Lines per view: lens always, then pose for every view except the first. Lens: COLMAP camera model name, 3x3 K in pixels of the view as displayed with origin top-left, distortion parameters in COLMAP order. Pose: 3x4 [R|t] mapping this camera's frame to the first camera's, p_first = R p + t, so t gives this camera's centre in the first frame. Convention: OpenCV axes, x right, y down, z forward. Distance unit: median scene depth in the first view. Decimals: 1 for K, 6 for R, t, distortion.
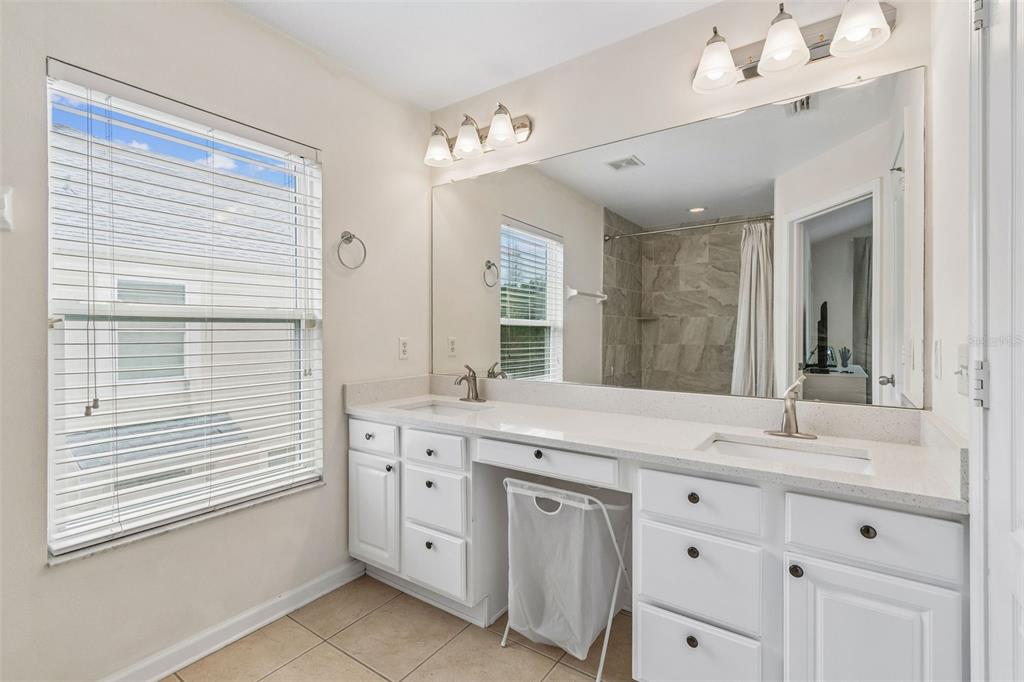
lens RADIAL K [[464.7, 0, 510.7], [0, 464.7, 335.0], [0, 0, 1]] dist [0.002118, -0.000073]
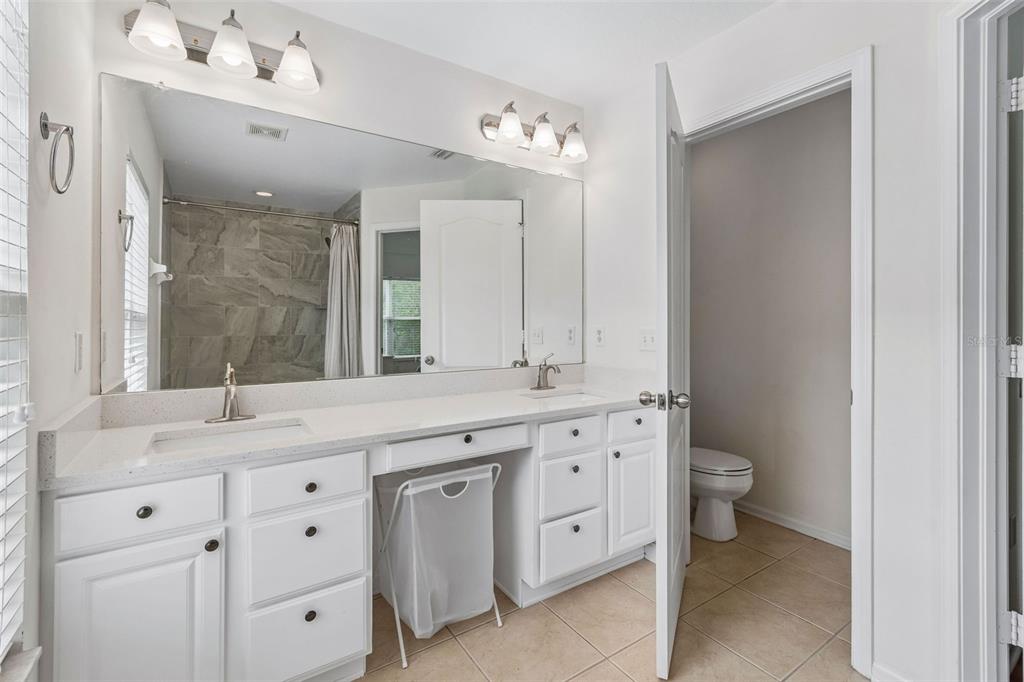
lens RADIAL K [[464.7, 0, 514.6], [0, 464.7, 323.4], [0, 0, 1]] dist [0.002118, -0.000073]
pose [[0.360173, -0.001180, 0.932885, -0.306602], [0.005015, 0.999987, -0.000672, -0.001020], [-0.932872, 0.004921, 0.360174, 0.182075]]
